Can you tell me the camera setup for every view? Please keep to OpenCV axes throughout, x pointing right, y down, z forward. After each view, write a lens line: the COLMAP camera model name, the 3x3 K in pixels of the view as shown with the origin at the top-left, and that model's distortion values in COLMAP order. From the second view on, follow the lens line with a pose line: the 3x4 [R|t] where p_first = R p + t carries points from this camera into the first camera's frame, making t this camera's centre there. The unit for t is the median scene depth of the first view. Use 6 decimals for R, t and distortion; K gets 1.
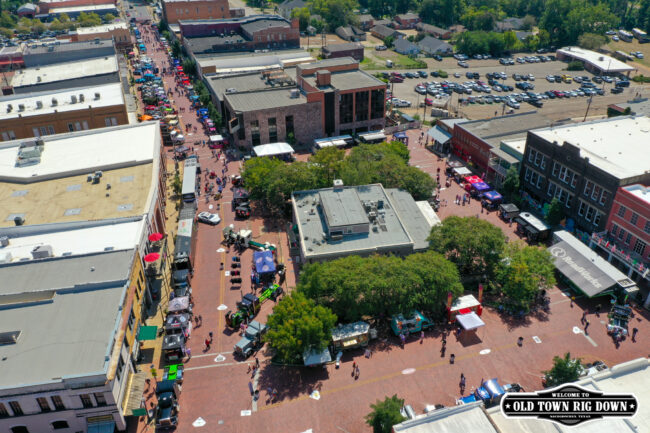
lens RADIAL K [[519.8, 0, 325.0], [0, 519.8, 212.0], [0, 0, 1]] dist [-0.000749, 0.005014]
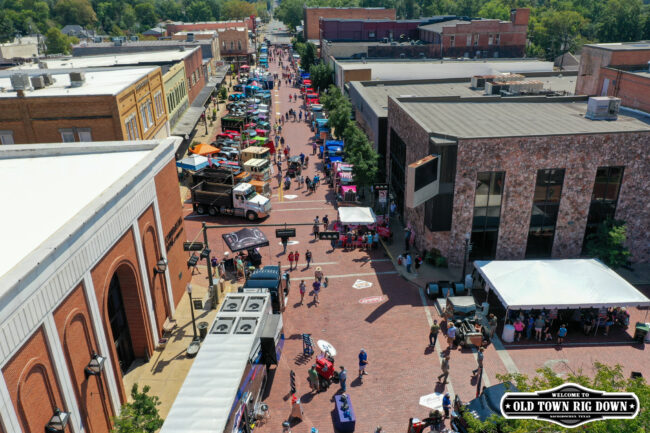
lens RADIAL K [[519.8, 0, 325.7], [0, 519.8, 216.2], [0, 0, 1]] dist [-0.000749, 0.005014]
pose [[0.962504, 0.107086, -0.249236, -0.143070], [-0.136942, 0.984928, -0.105664, -0.103064], [0.234165, 0.135833, 0.962661, 0.667562]]
